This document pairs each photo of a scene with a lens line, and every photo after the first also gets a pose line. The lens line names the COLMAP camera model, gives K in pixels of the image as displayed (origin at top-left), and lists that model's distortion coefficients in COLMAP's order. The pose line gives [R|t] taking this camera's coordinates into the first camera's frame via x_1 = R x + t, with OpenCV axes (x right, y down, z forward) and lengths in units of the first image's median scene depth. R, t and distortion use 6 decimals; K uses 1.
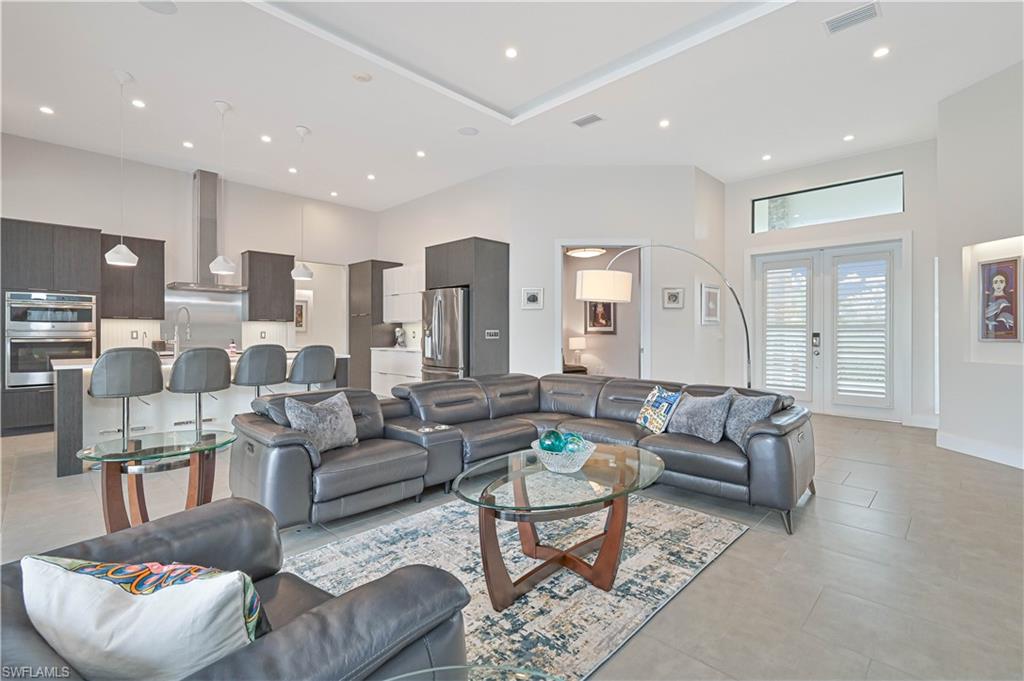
lens RADIAL K [[461.7, 0, 513.6], [0, 461.7, 333.3], [0, 0, 1]] dist [-0.000003, 0.000084]
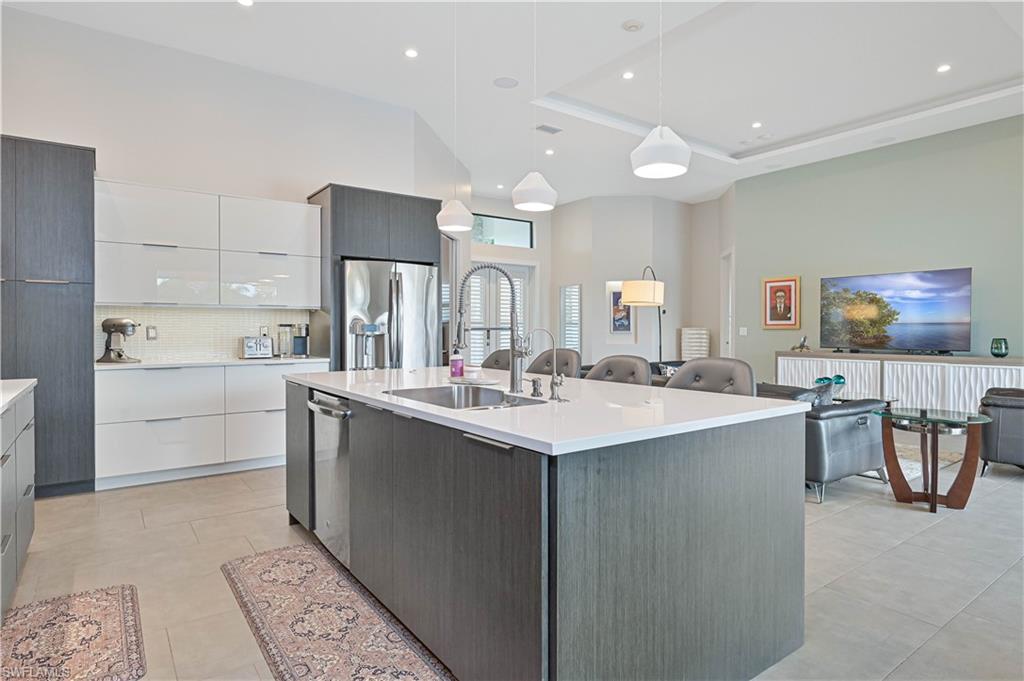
lens RADIAL K [[564.3, 0, 514.4], [0, 564.3, 332.4], [0, 0, 1]] dist [-0.001429, -0.000041]
pose [[0.168685, -0.008602, 0.985632, -0.895184], [-0.000116, 0.999962, 0.008747, -0.002713], [-0.985670, -0.001590, 0.168678, 0.670822]]
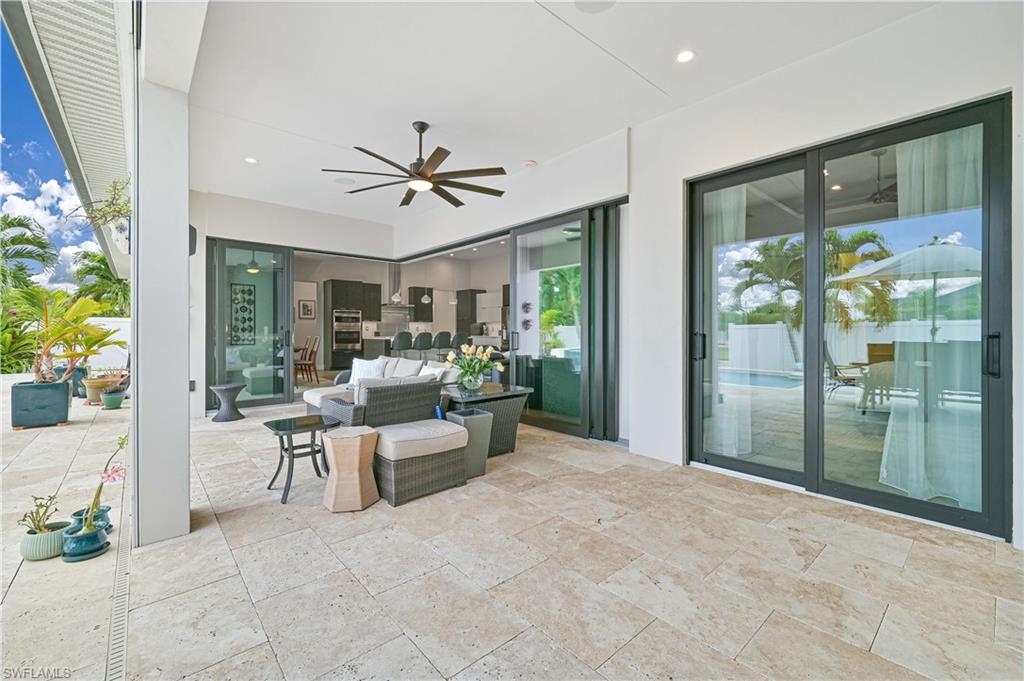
lens RADIAL K [[427.0, 0, 512.9], [0, 427.0, 332.2], [0, 0, 1]] dist [0.000792, 0.000151]
pose [[0.996563, -0.000109, -0.082834, 0.007173], [0.000039, 1.000000, -0.000843, 0.020546], [0.082834, 0.000837, 0.996563, -0.869886]]
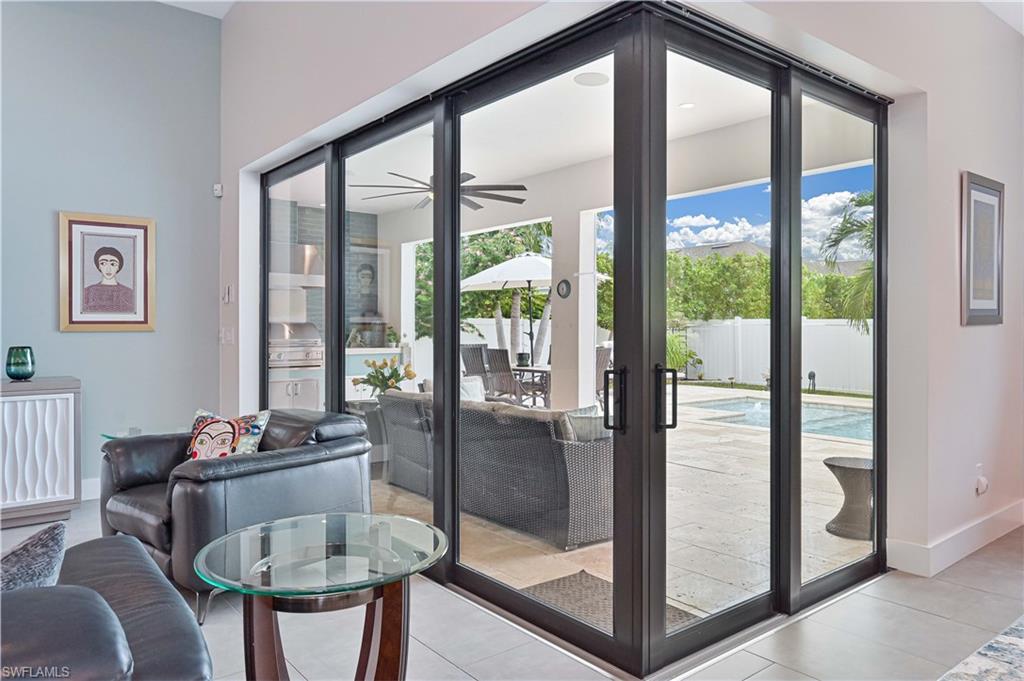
lens RADIAL K [[704.2, 0, 510.5], [0, 704.2, 329.3], [0, 0, 1]] dist [0.002725, 0.000186]
pose [[-0.992038, -0.004204, 0.125870, -0.377109], [-0.003687, 0.999984, 0.004340, -0.005525], [-0.125886, 0.003842, -0.992037, 0.630150]]
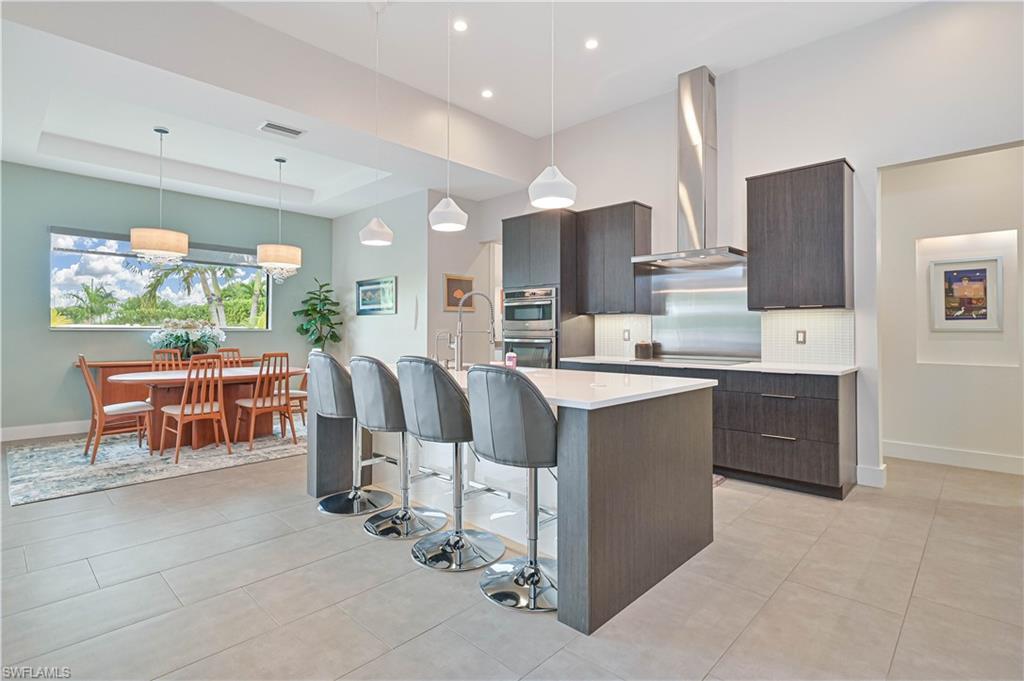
lens RADIAL K [[506.2, 0, 523.5], [0, 506.2, 330.6], [0, 0, 1]] dist [-0.002764, -0.000858]
pose [[0.011313, -0.003403, -0.999930, 0.001543], [-0.000429, 0.999994, -0.003408, -0.000872], [0.999936, 0.000467, 0.011311, 0.796753]]
